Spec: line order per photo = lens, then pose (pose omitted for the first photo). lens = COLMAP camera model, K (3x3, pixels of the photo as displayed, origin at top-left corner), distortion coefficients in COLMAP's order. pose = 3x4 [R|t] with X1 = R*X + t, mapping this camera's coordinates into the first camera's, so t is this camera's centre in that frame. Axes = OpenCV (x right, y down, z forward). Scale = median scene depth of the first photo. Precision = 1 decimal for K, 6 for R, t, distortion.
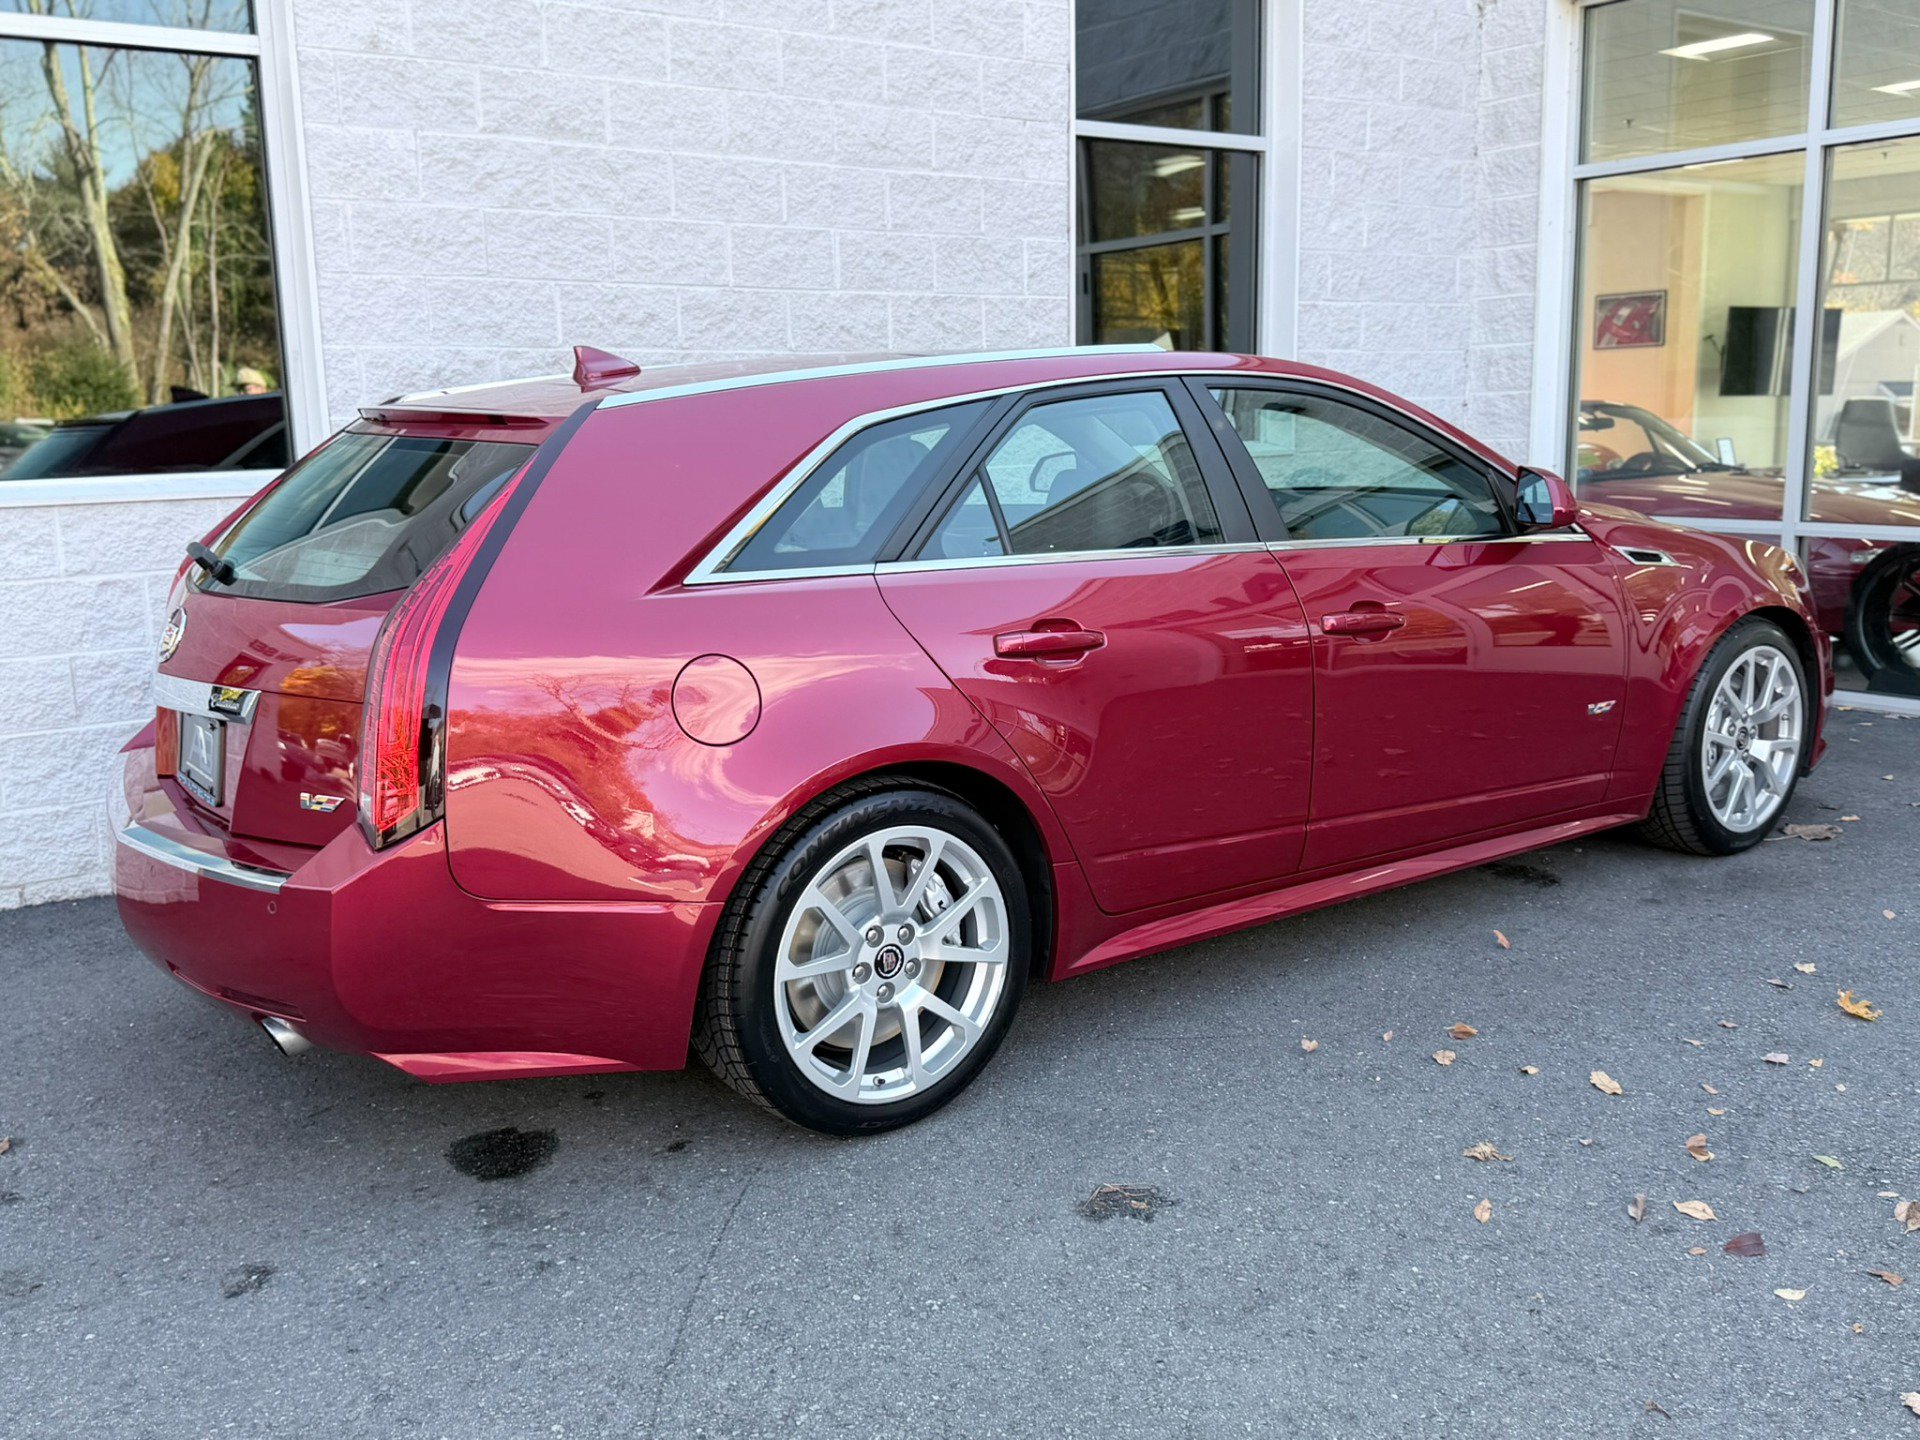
lens RADIAL K [[1713.1, 0, 960.9], [0, 1713.1, 728.6], [0, 0, 1]] dist [0.201281, -0.464205]
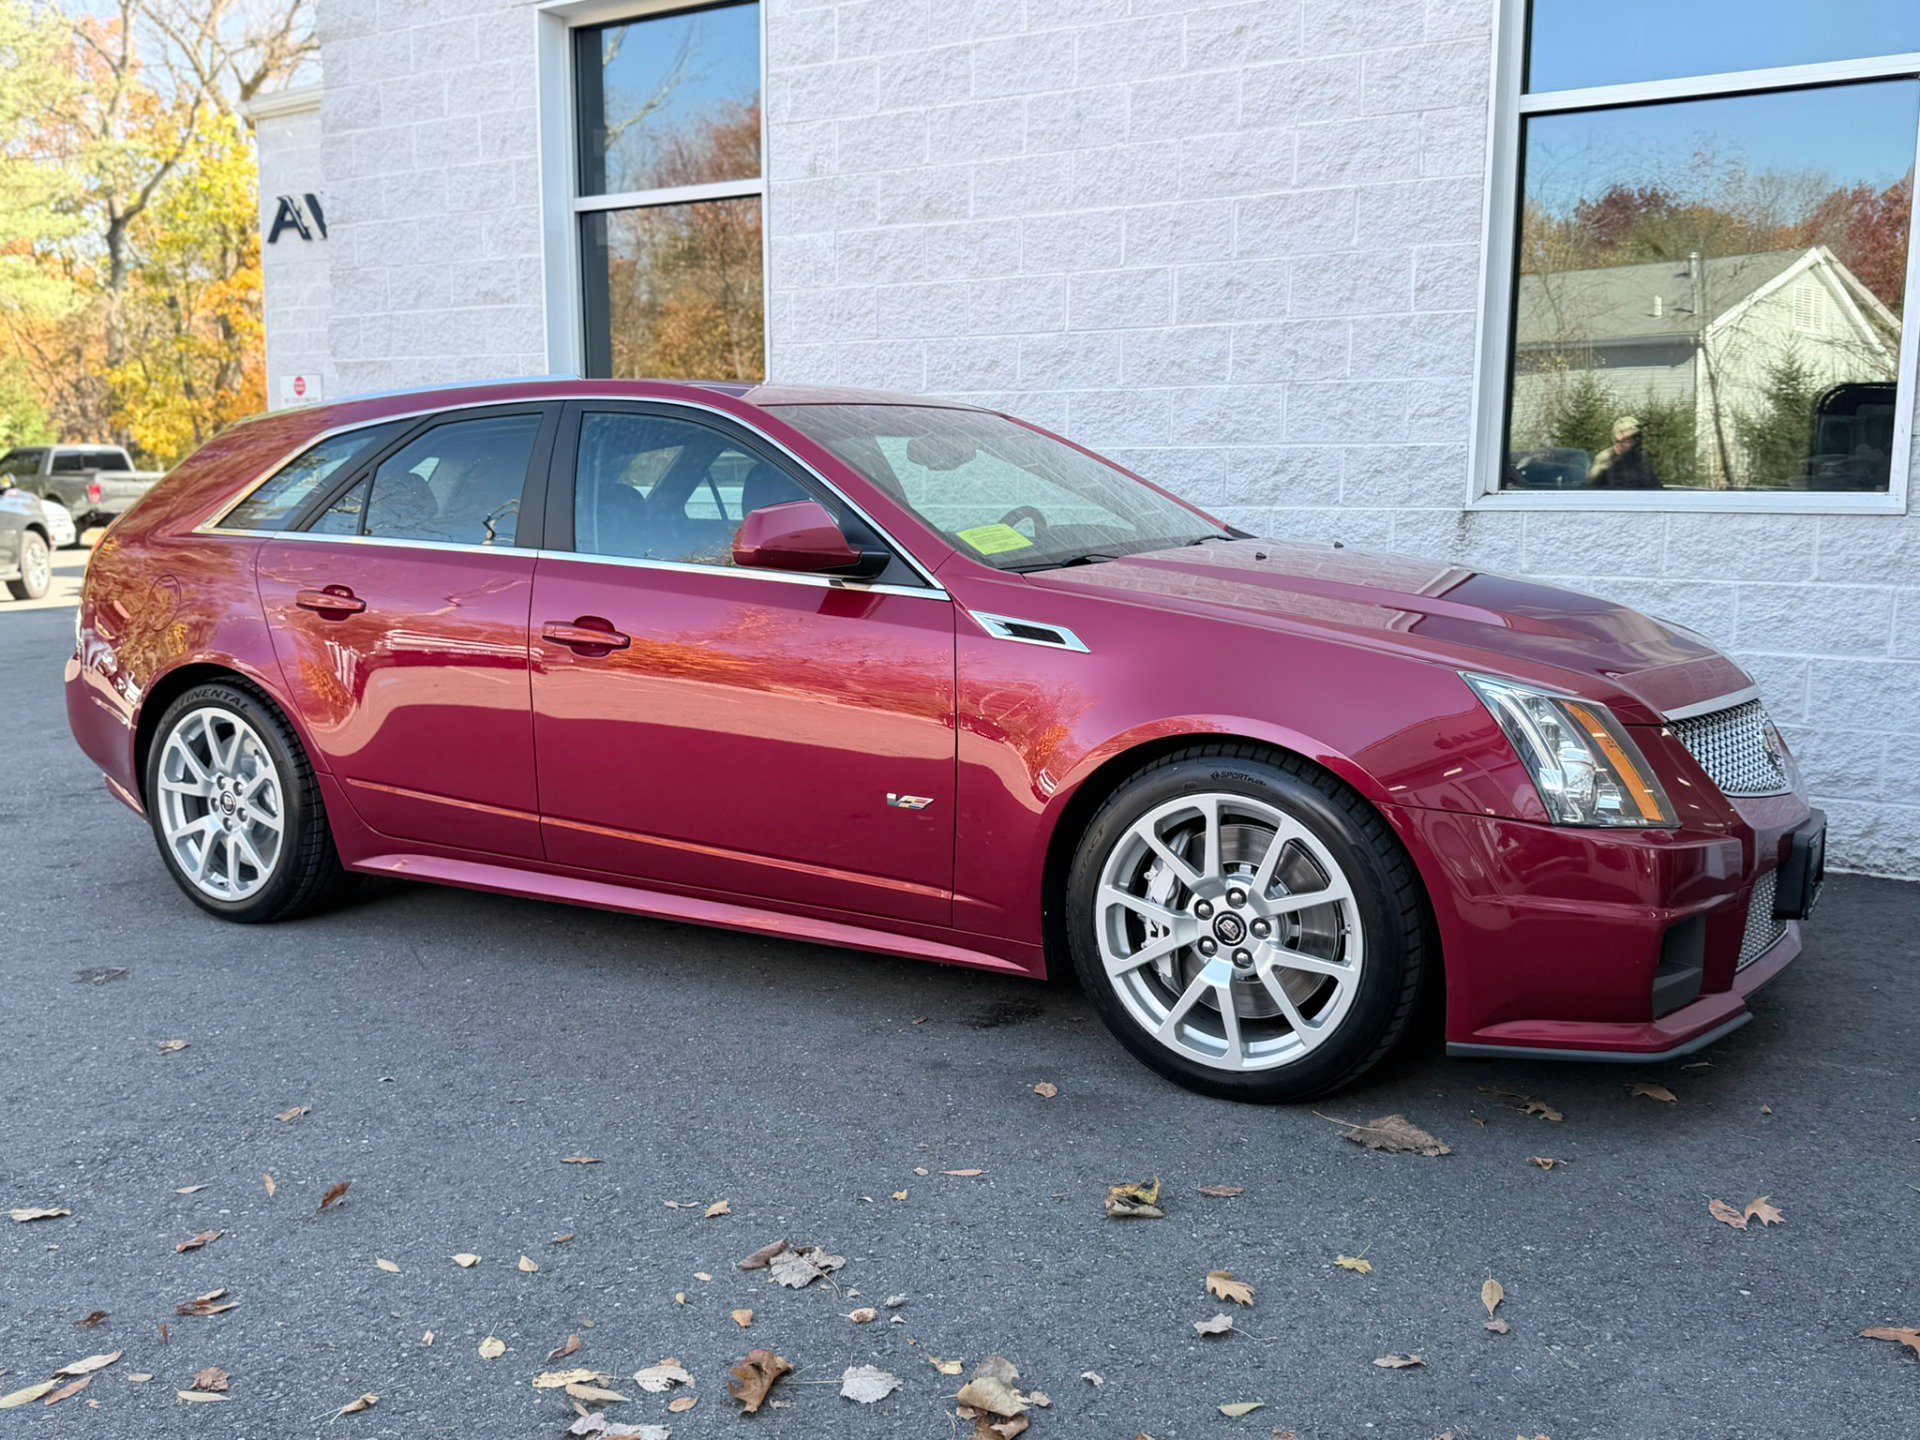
lens RADIAL K [[1713.1, 0, 960.9], [0, 1713.1, 728.6], [0, 0, 1]] dist [0.201281, -0.464205]
pose [[0.385058, 0.151811, -0.910321, 0.900257], [-0.181043, 0.979638, 0.086791, -0.098191], [0.904961, 0.131388, 0.404702, 0.562125]]
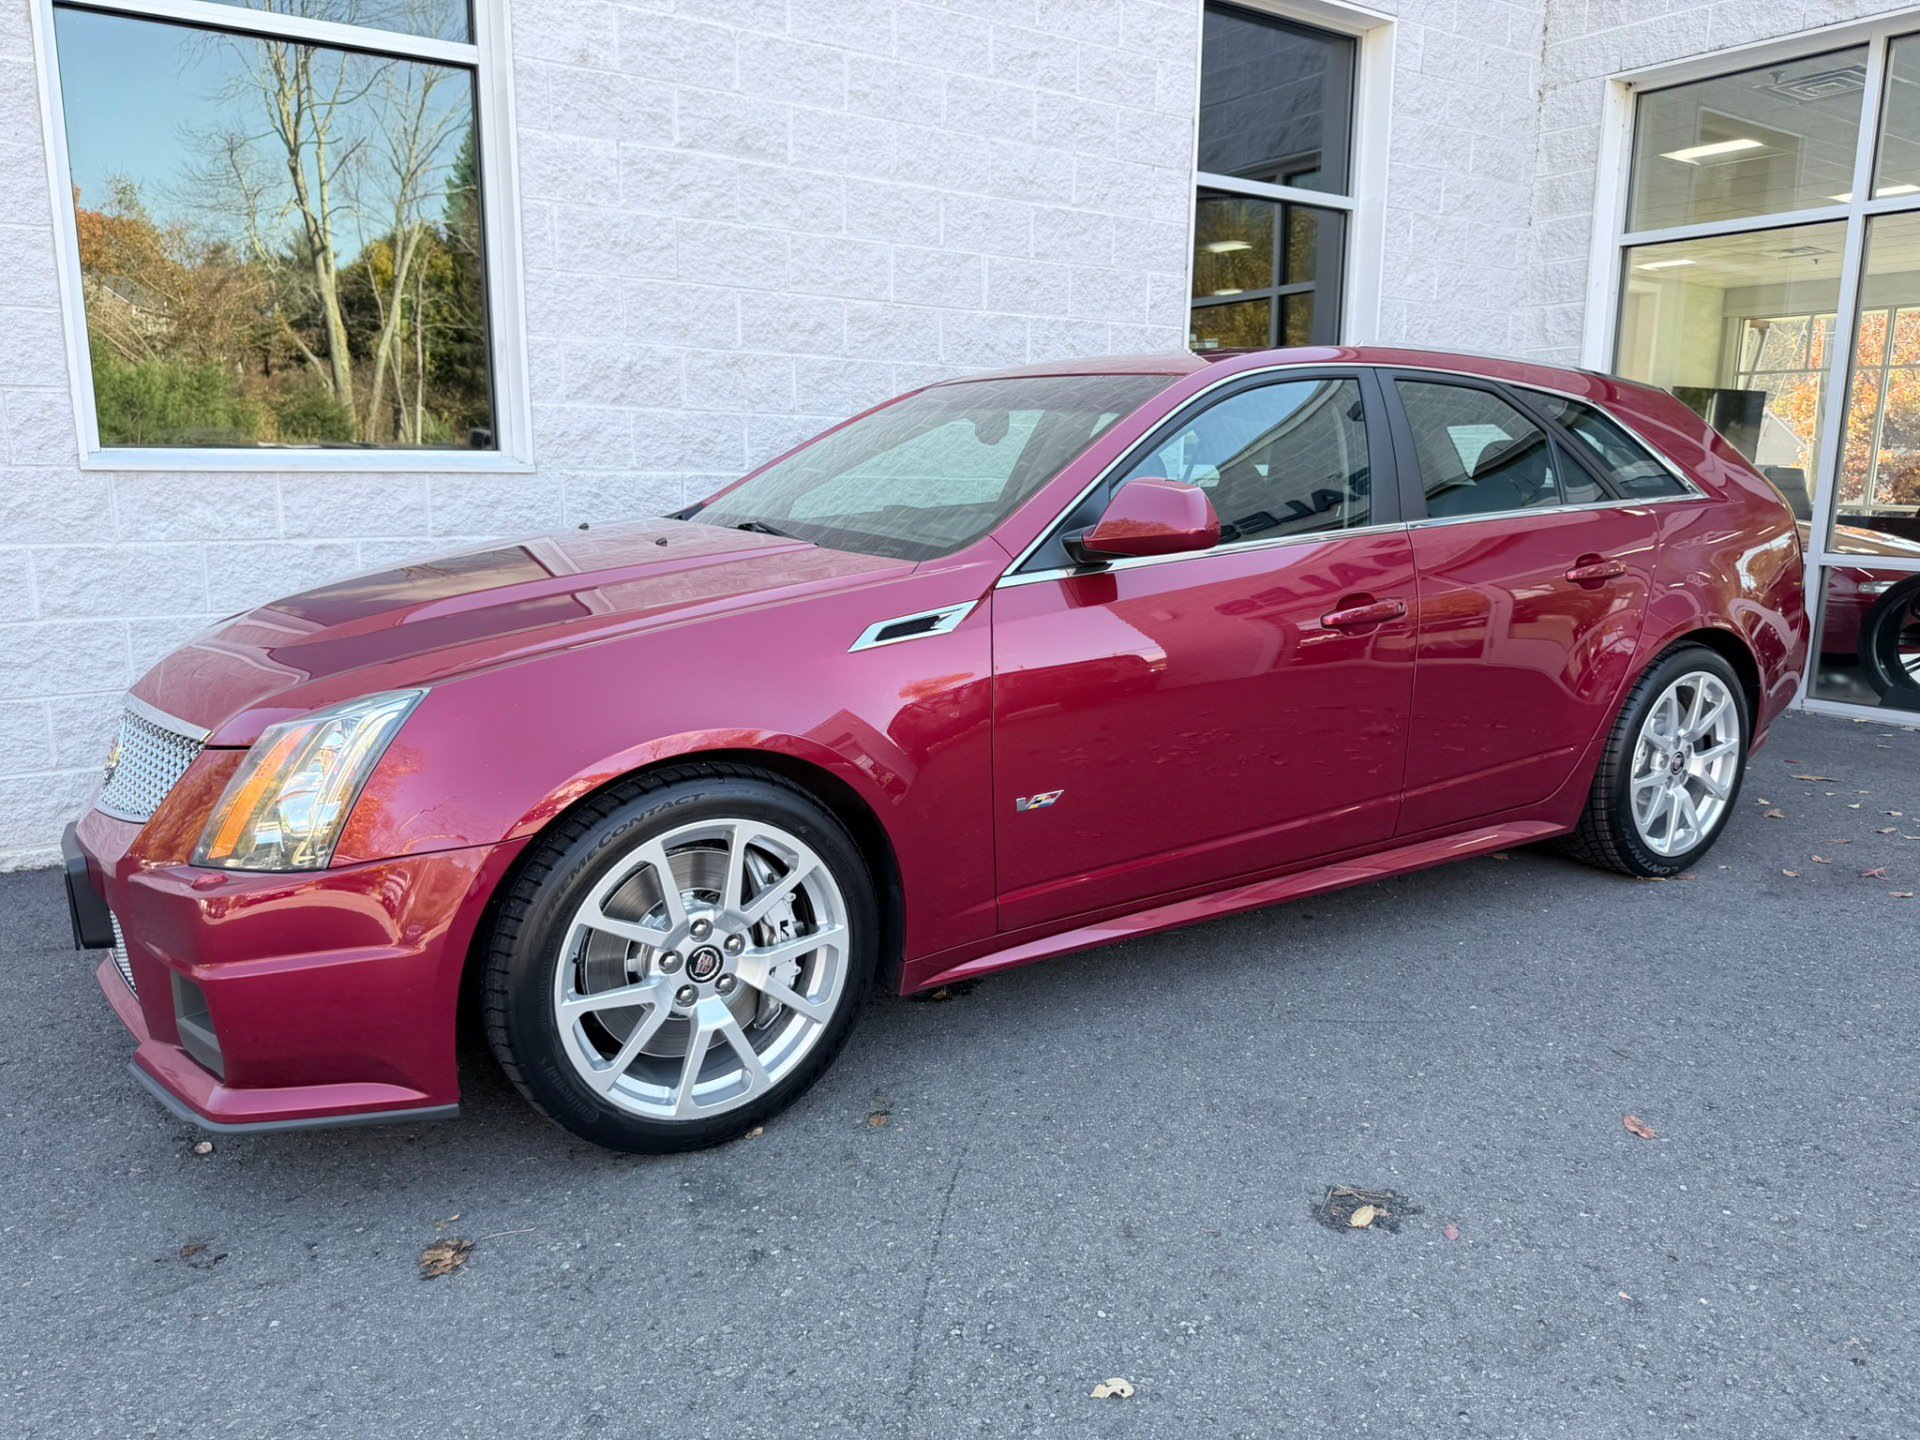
lens RADIAL K [[1359.5, 0, 967.2], [0, 1359.5, 729.3], [0, 0, 1]] dist [0.107463, -0.221796]
pose [[0.999280, 0.034058, -0.016734, -0.063756], [-0.033930, 0.999393, 0.007862, 0.007873], [0.016992, -0.007289, 0.999829, 0.137042]]
